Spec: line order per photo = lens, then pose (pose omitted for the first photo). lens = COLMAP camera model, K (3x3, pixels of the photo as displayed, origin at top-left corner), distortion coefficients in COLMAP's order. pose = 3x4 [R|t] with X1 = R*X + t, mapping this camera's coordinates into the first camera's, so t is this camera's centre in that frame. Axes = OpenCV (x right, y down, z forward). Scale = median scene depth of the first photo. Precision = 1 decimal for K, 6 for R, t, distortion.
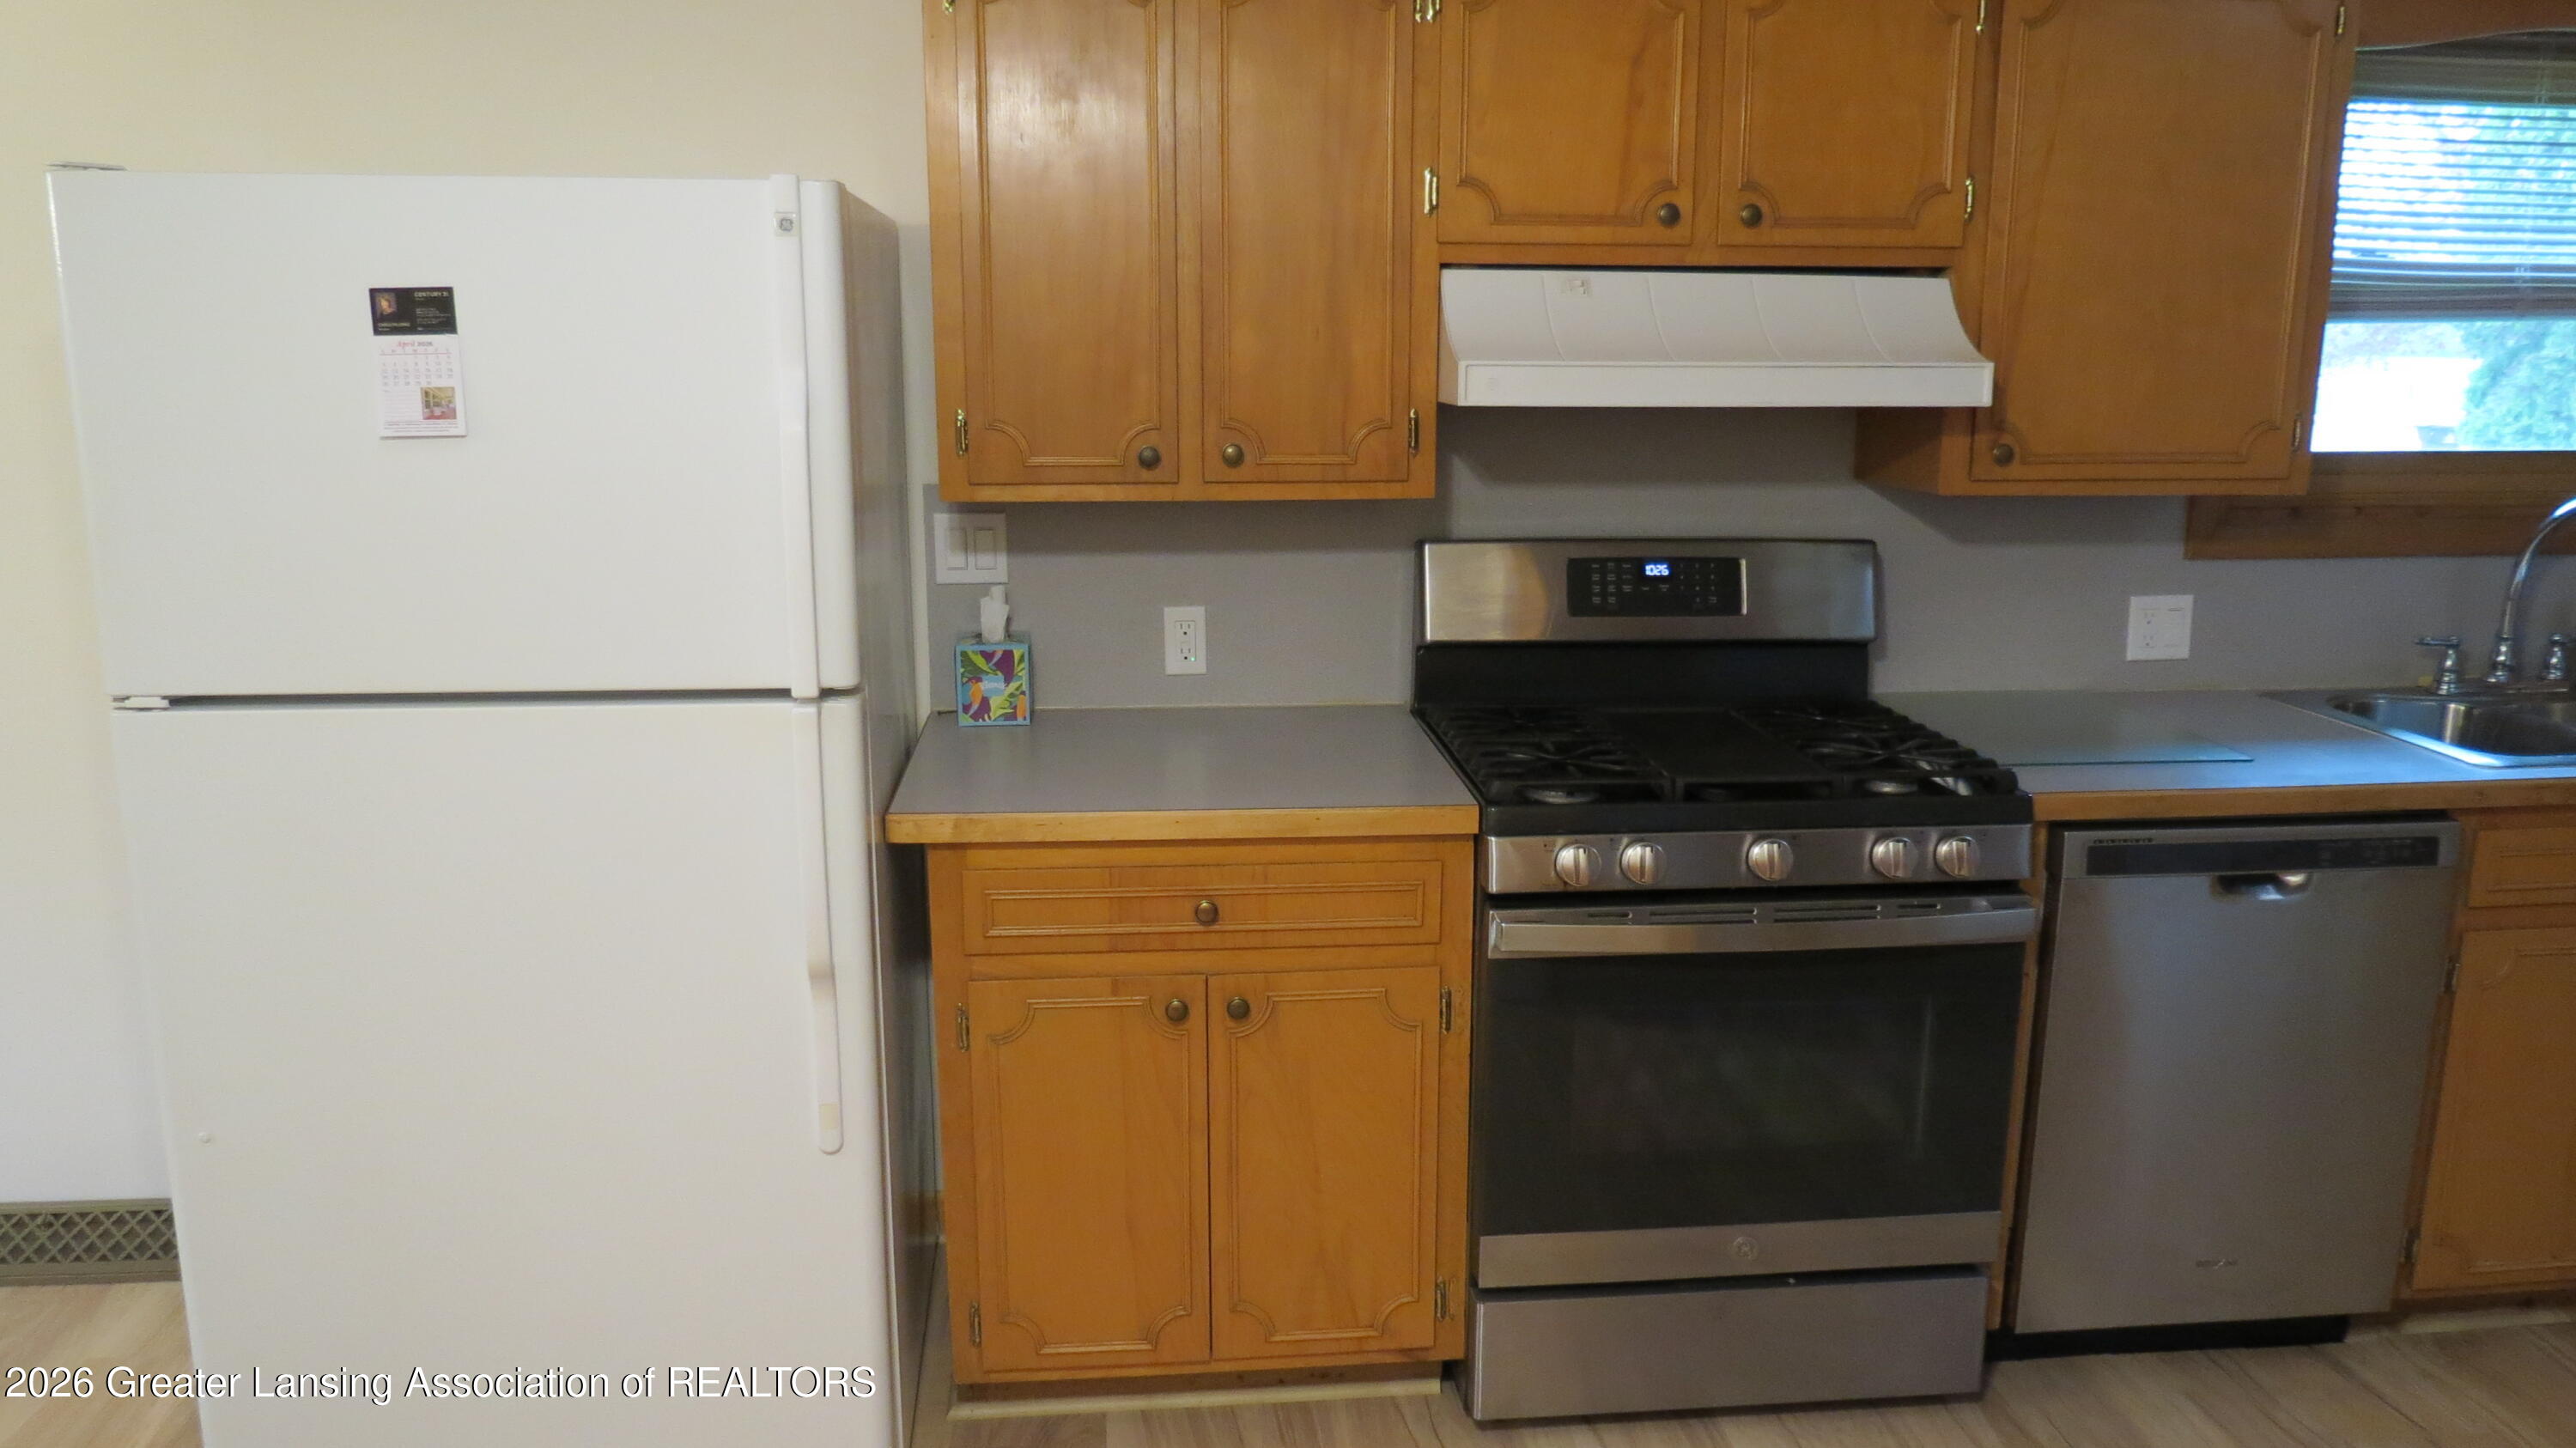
lens RADIAL K [[1847.6, 0, 1289.4], [0, 1847.6, 723.7], [0, 0, 1]] dist [-0.023919, 0.009437]
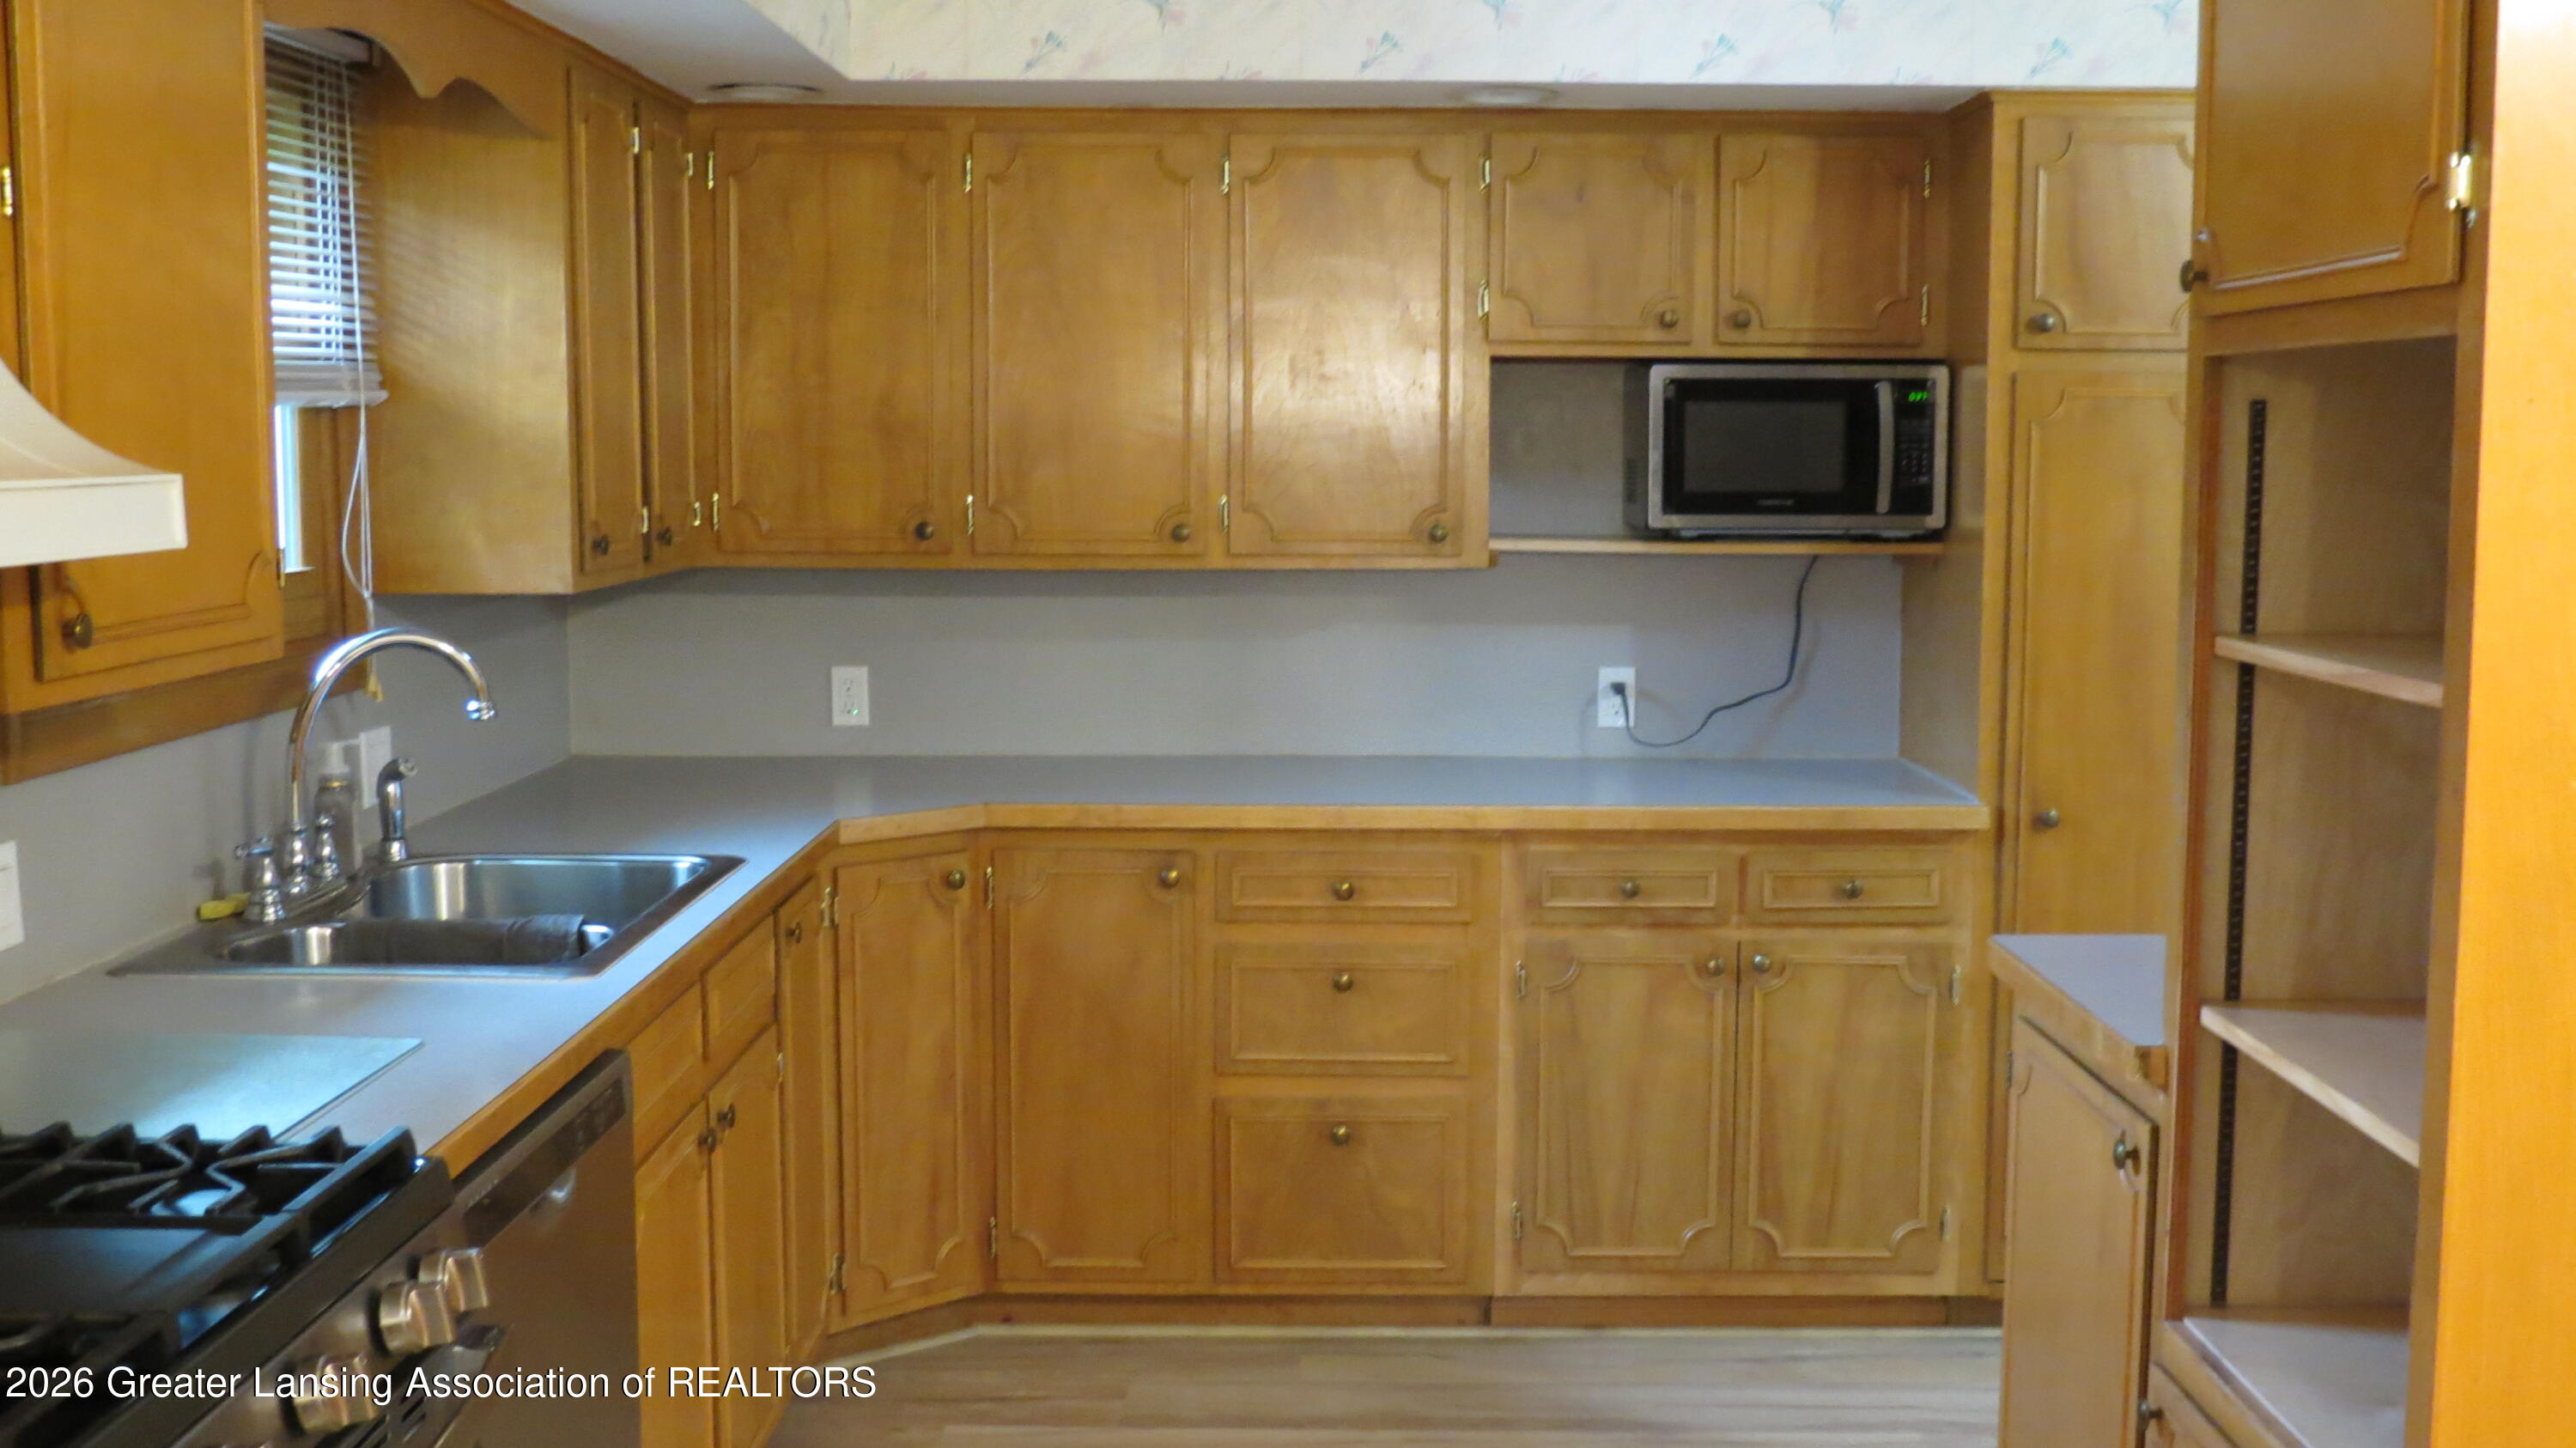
lens RADIAL K [[2727.9, 0, 1286.5], [0, 2727.9, 722.5], [0, 0, 1]] dist [-0.057812, 0.000000]
pose [[0.118871, -0.107852, 0.987035, -0.422275], [0.205221, 0.975287, 0.081853, -0.113982], [-0.971470, 0.192831, 0.138067, 0.535200]]
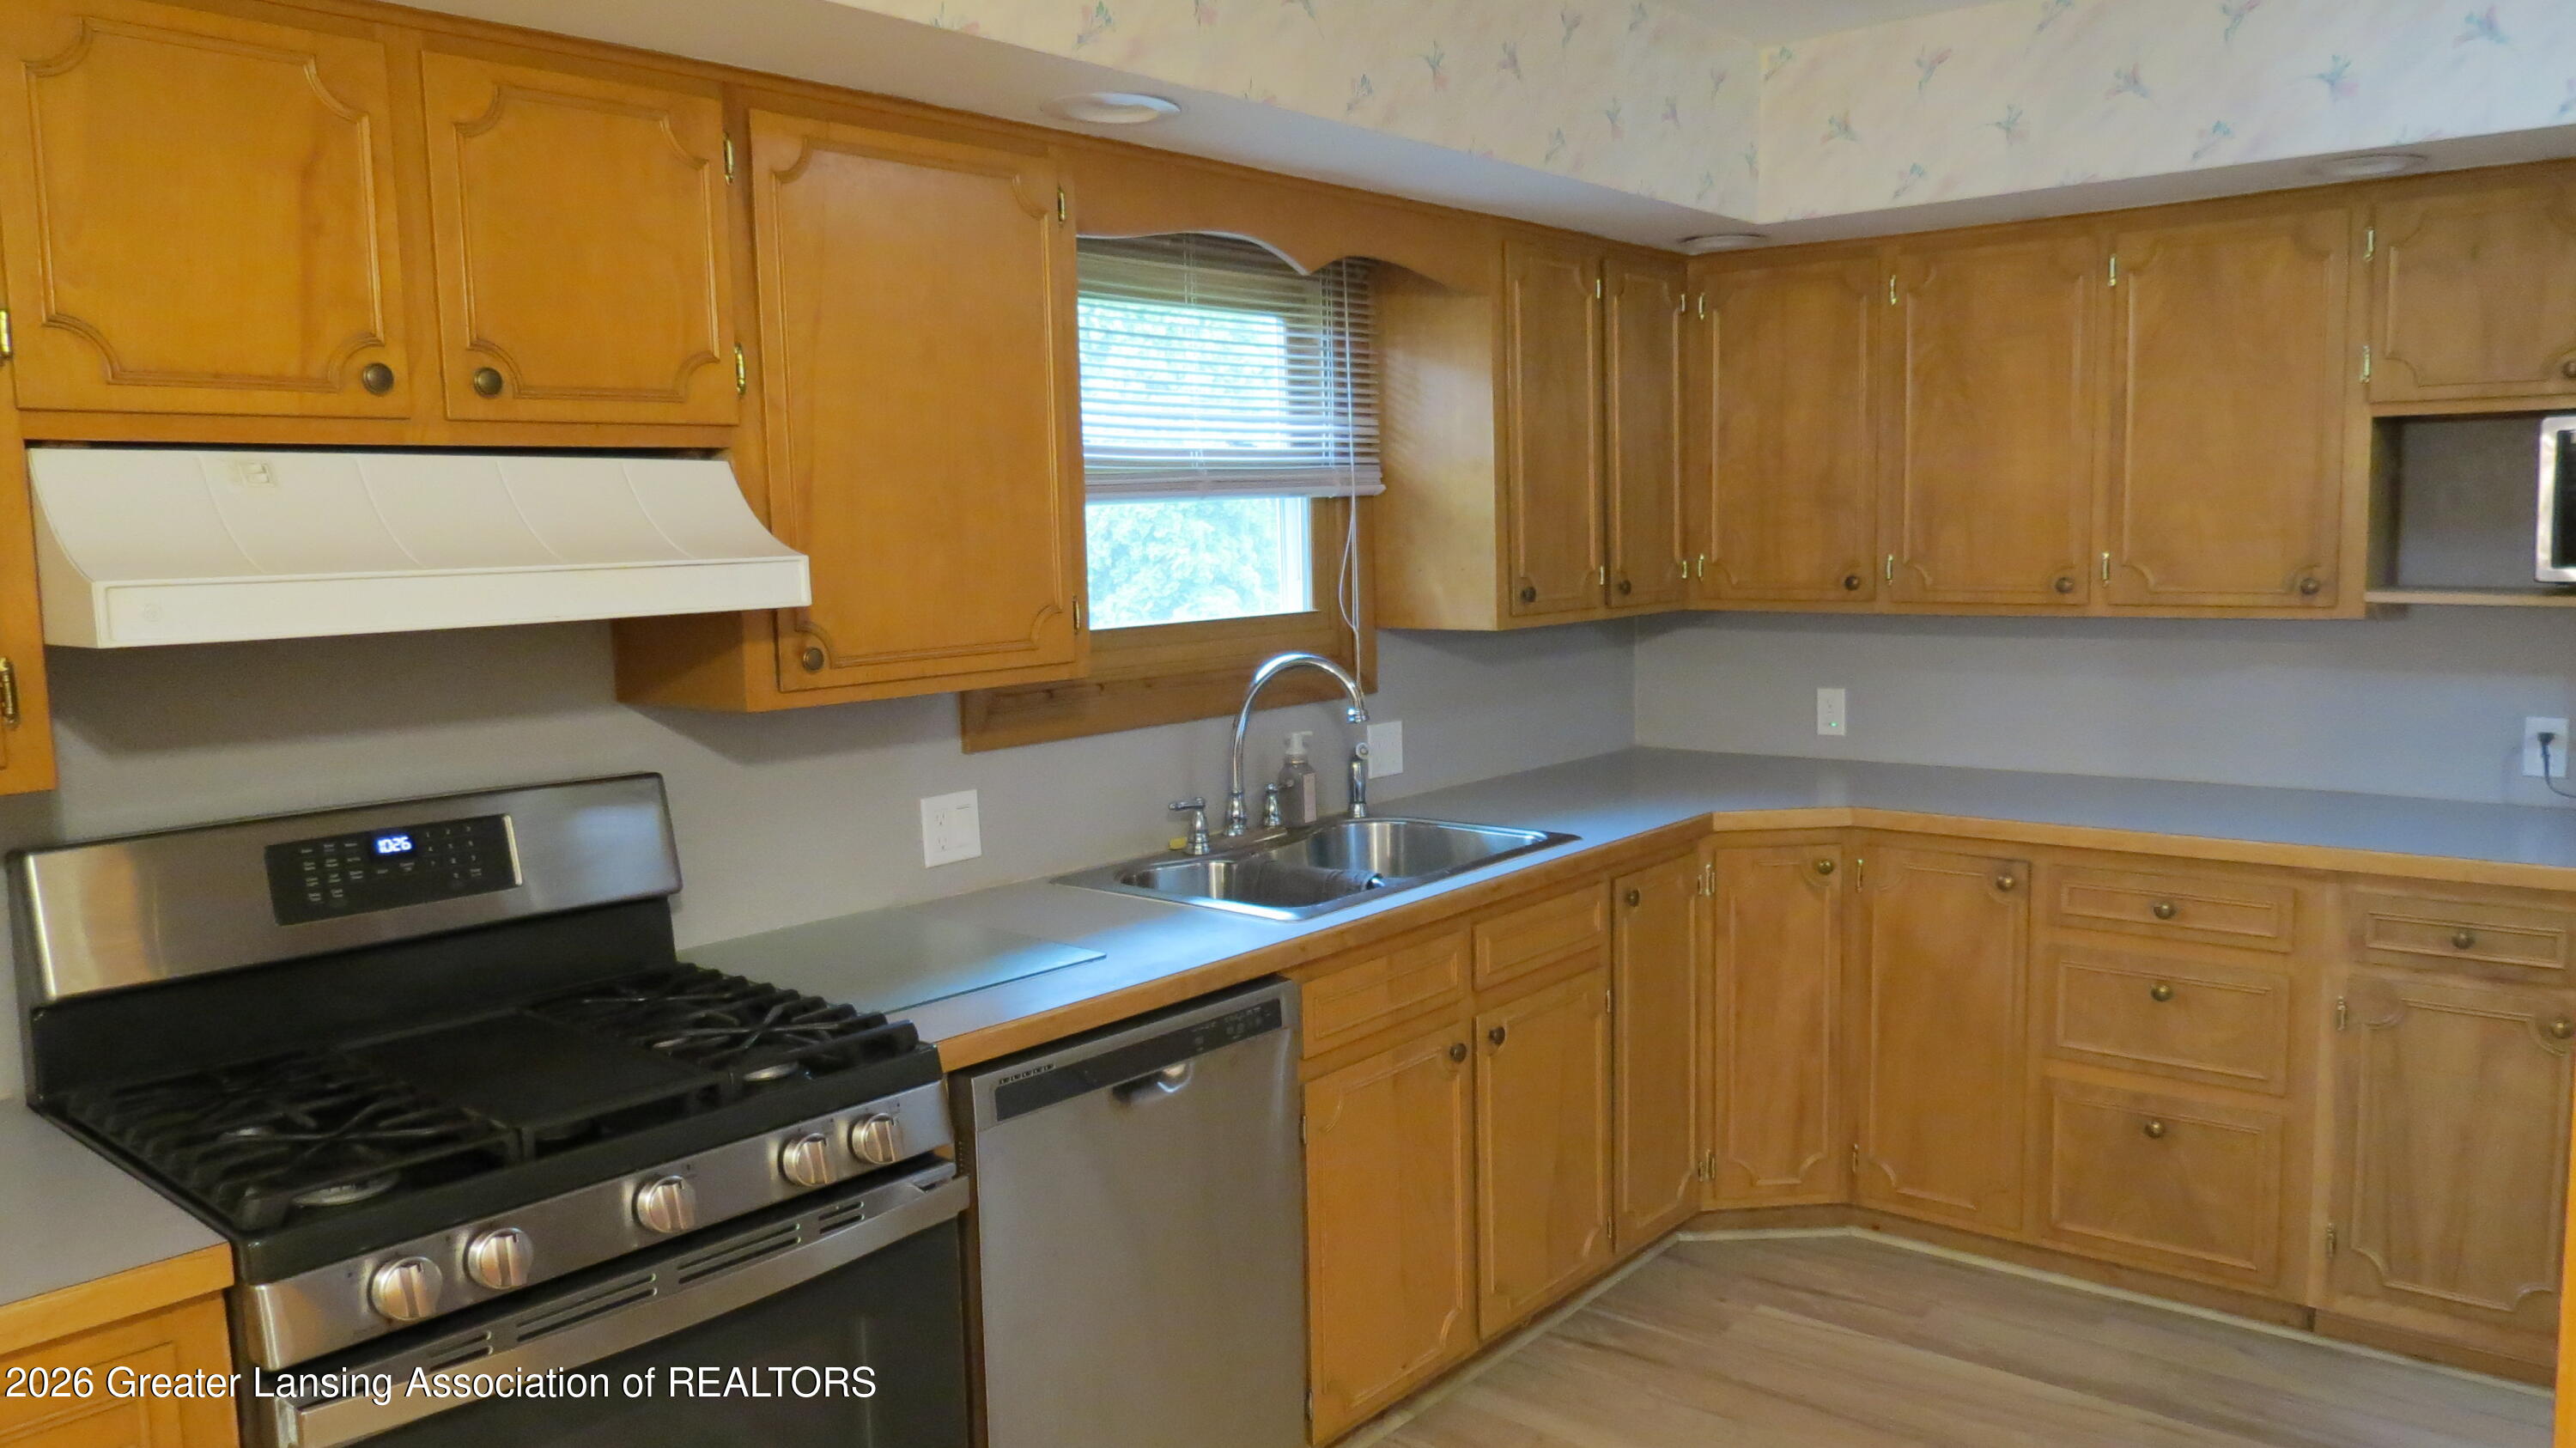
lens RADIAL K [[1847.6, 0, 1298.1], [0, 1847.6, 720.2], [0, 0, 1]] dist [-0.023919, 0.009437]
pose [[0.722864, -0.094838, 0.684451, -0.047184], [0.169950, 0.984511, -0.043072, -0.042678], [-0.669765, 0.147458, 0.727785, 0.222435]]
